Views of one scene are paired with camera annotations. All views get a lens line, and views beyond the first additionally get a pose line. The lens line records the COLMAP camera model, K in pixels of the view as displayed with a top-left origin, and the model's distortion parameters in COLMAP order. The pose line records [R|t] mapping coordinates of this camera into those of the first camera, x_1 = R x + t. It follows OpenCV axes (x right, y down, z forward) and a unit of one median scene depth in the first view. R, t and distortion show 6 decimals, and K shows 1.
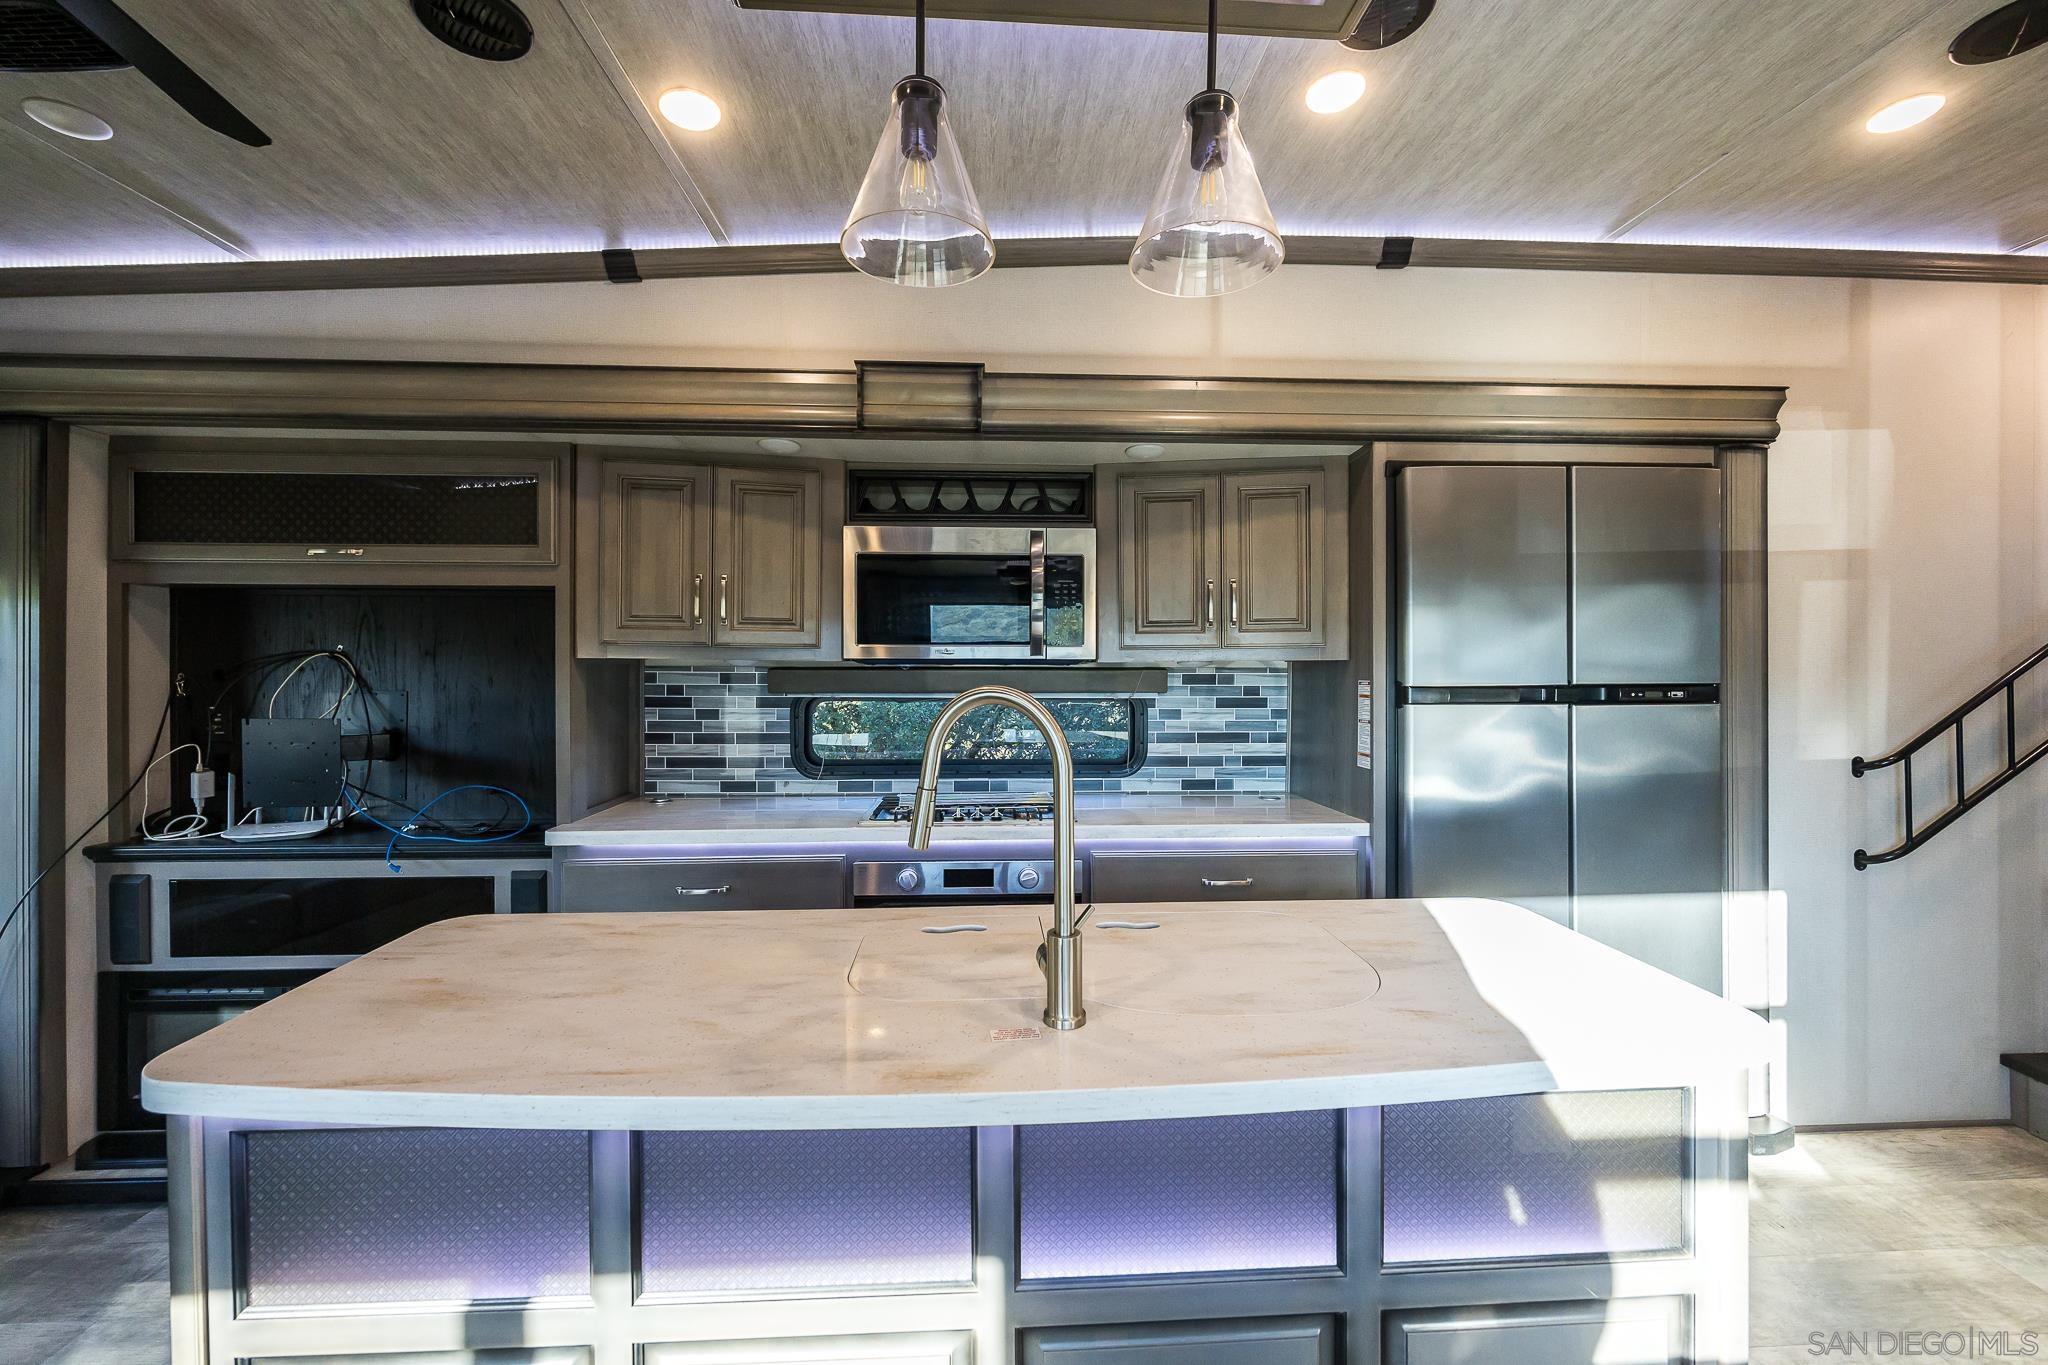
lens RADIAL K [[772.6, 0, 1027.9], [0, 772.6, 658.4], [0, 0, 1]] dist [0.011194, 0.000158]
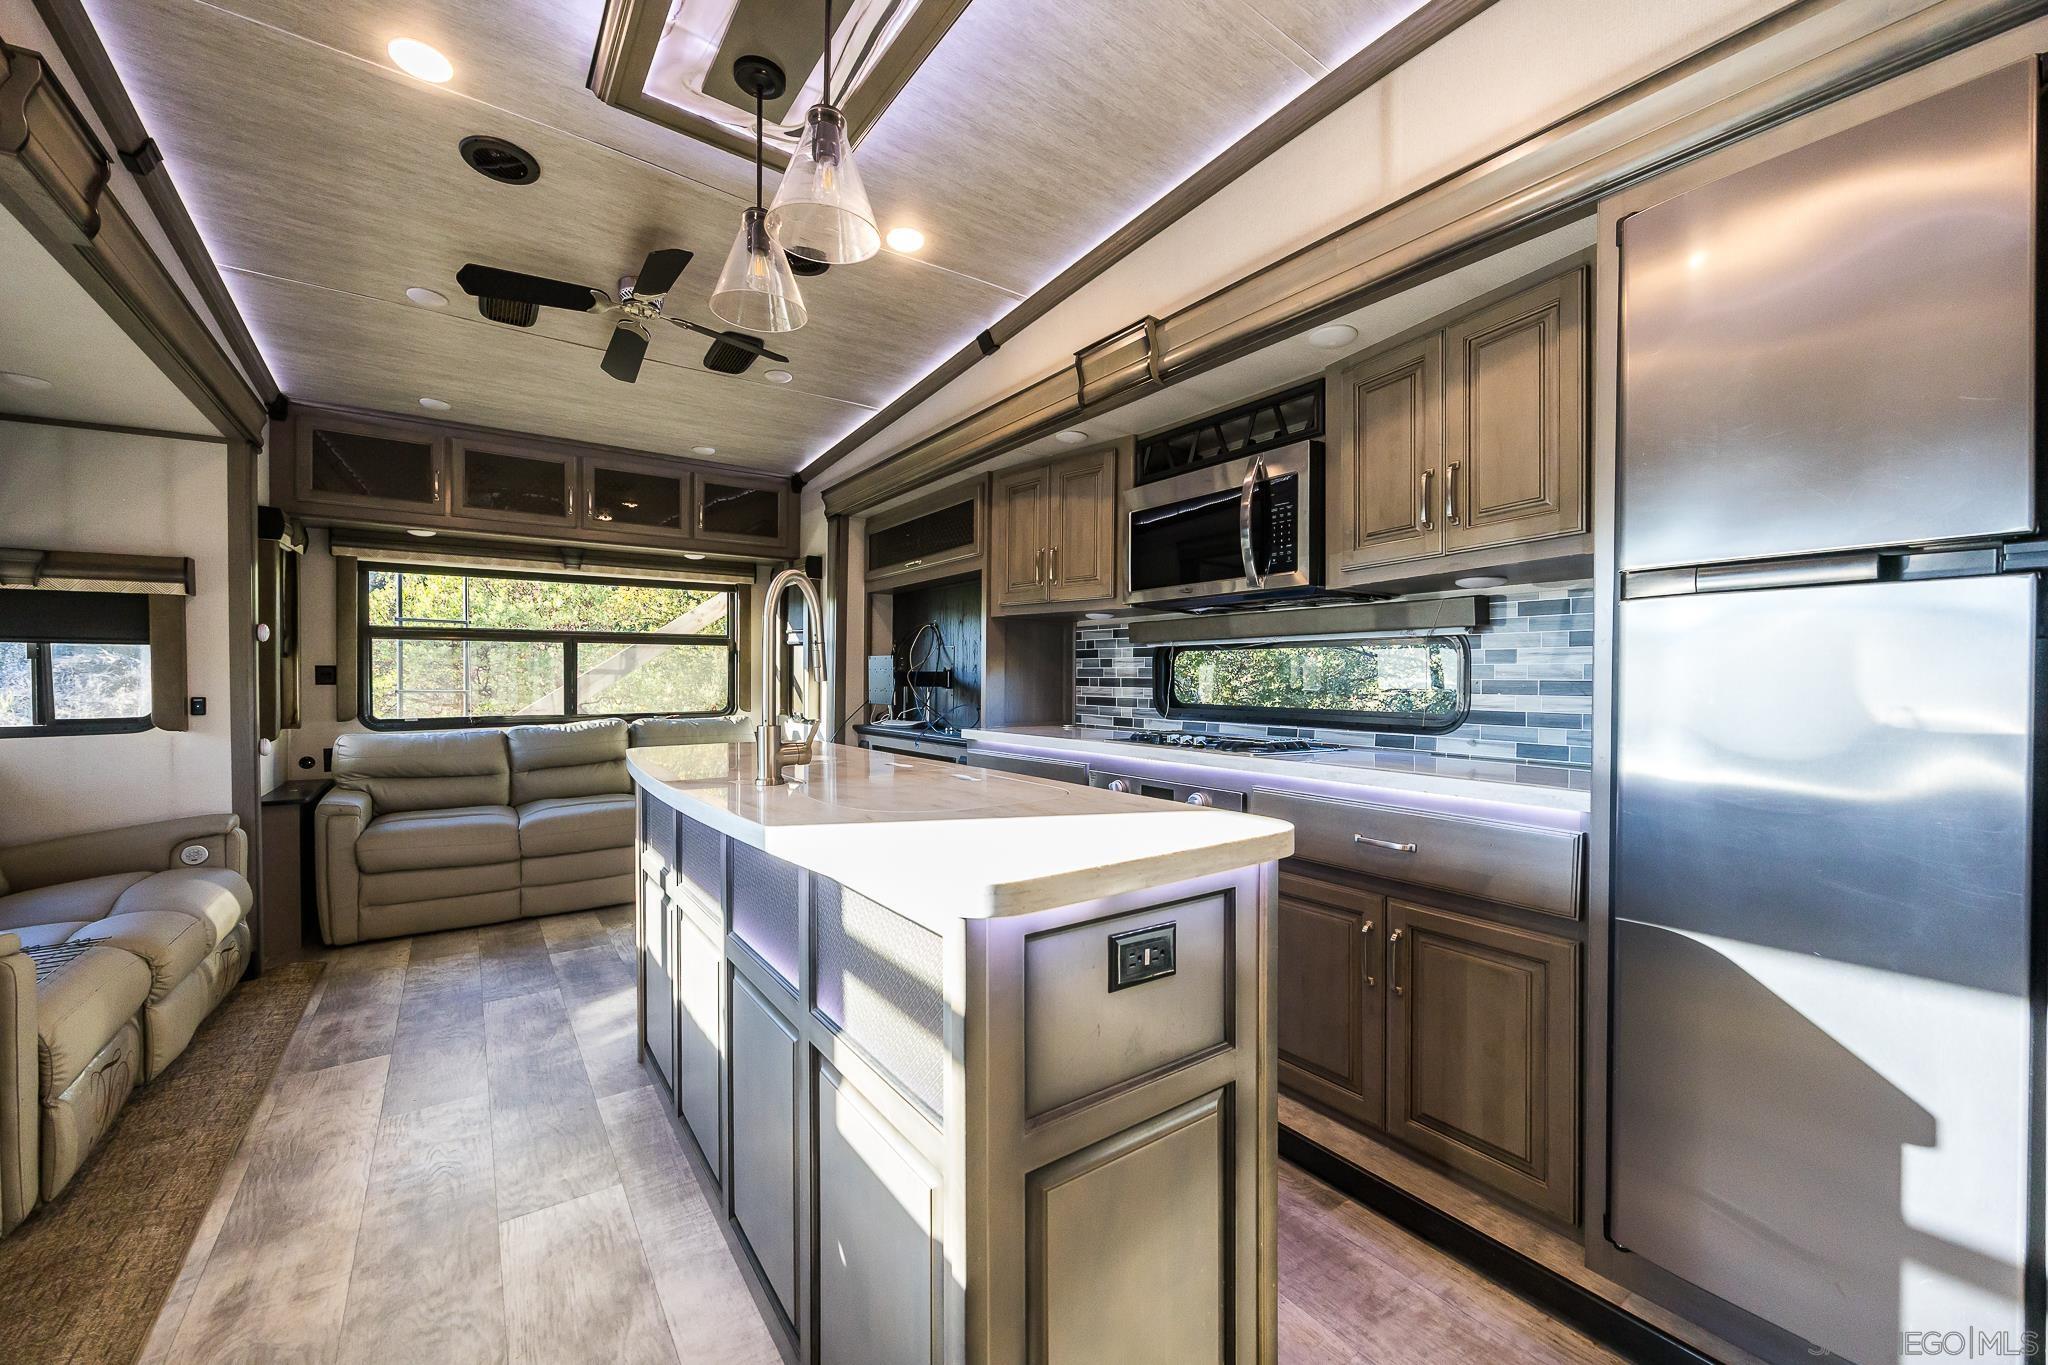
lens RADIAL K [[813.5, 0, 1024.0], [0, 813.5, 682.5], [0, 0, 1]] dist [0.000742, 0.000112]
pose [[0.535554, 0.005122, -0.844485, 0.708842], [0.003099, 0.999963, 0.008030, 0.105224], [0.844495, -0.006918, 0.535519, 0.207668]]
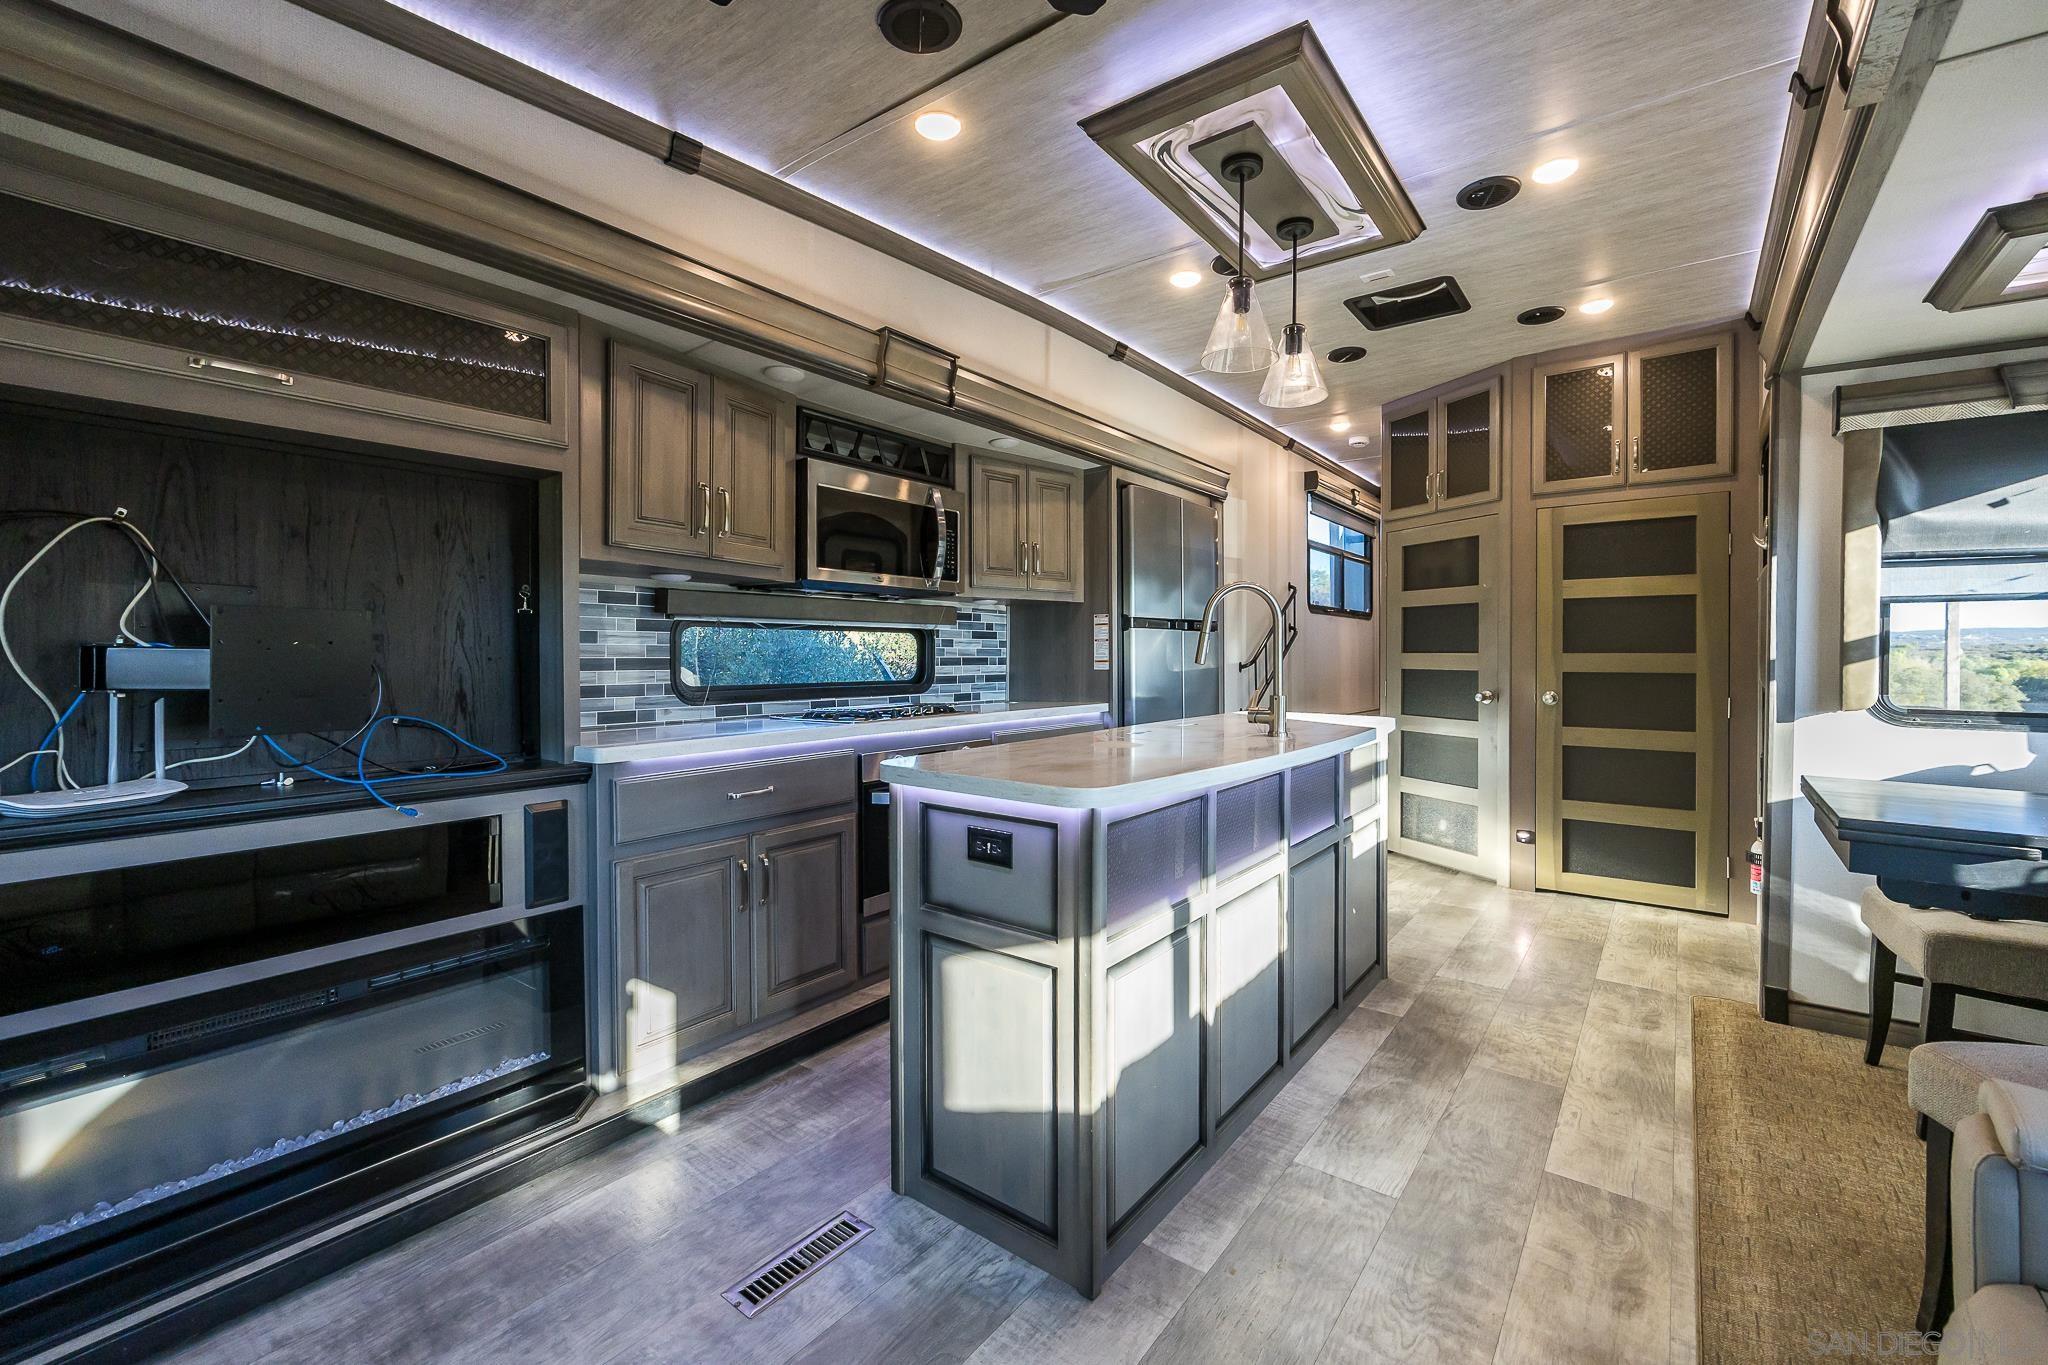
lens RADIAL K [[821.6, 0, 1009.6], [0, 821.6, 649.8], [0, 0, 1]] dist [-0.015534, -0.000070]
pose [[0.666652, 0.002028, 0.745366, -0.889315], [-0.006191, 0.999977, 0.002817, 0.092015], [-0.745343, -0.006493, 0.666649, 0.019794]]
